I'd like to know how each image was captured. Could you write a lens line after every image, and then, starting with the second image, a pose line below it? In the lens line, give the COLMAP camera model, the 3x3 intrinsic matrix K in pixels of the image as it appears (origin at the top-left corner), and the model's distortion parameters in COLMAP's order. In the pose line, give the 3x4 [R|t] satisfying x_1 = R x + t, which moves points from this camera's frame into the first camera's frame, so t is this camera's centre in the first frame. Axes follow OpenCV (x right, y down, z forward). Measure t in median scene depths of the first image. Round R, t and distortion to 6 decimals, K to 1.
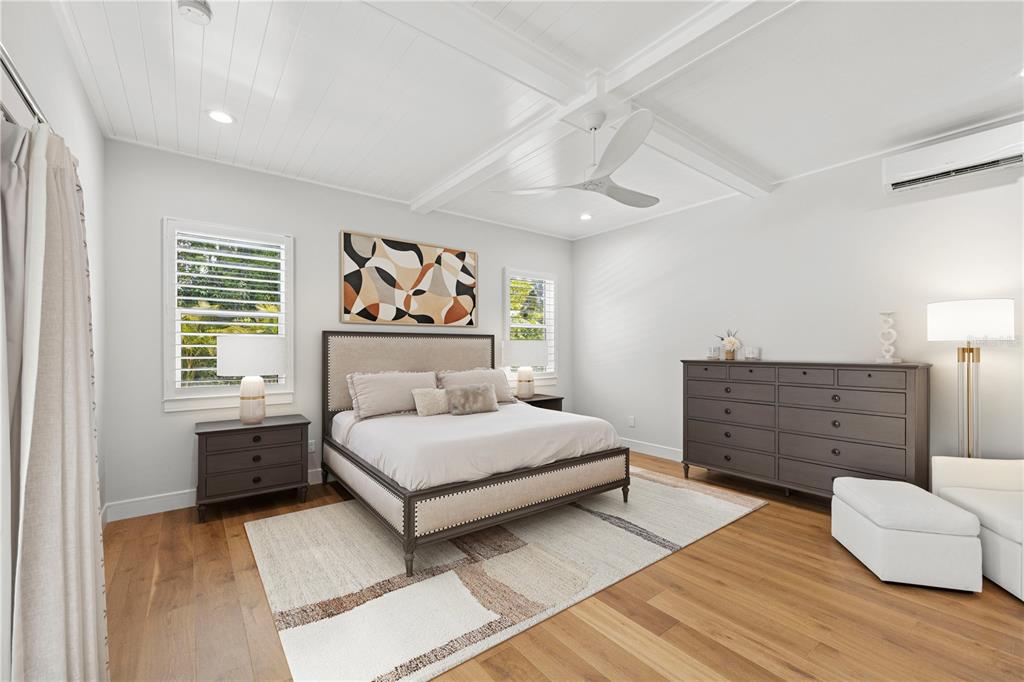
lens RADIAL K [[432.4, 0, 512.0], [0, 432.4, 341.0], [0, 0, 1]] dist [-0.000077, -0.000404]
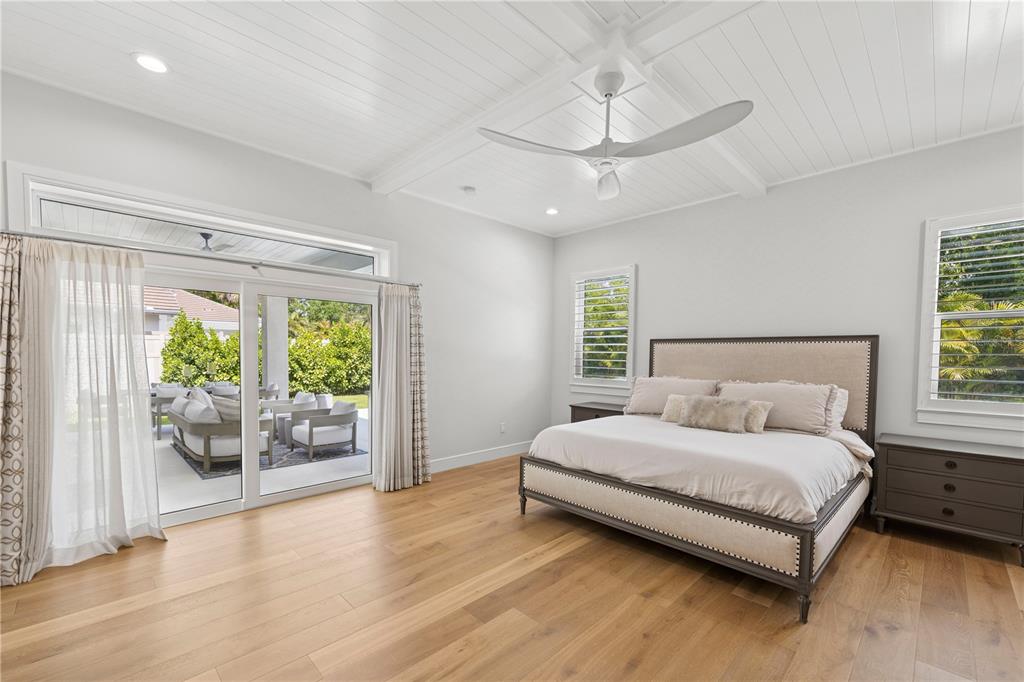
lens RADIAL K [[422.1, 0, 512.4], [0, 422.1, 382.1], [0, 0, 1]] dist [-0.014242, -0.000142]
pose [[0.121787, 0.069767, -0.990101, 0.805790], [0.010251, 0.997385, 0.071542, 0.008667], [0.992503, -0.018862, 0.120753, 0.579210]]
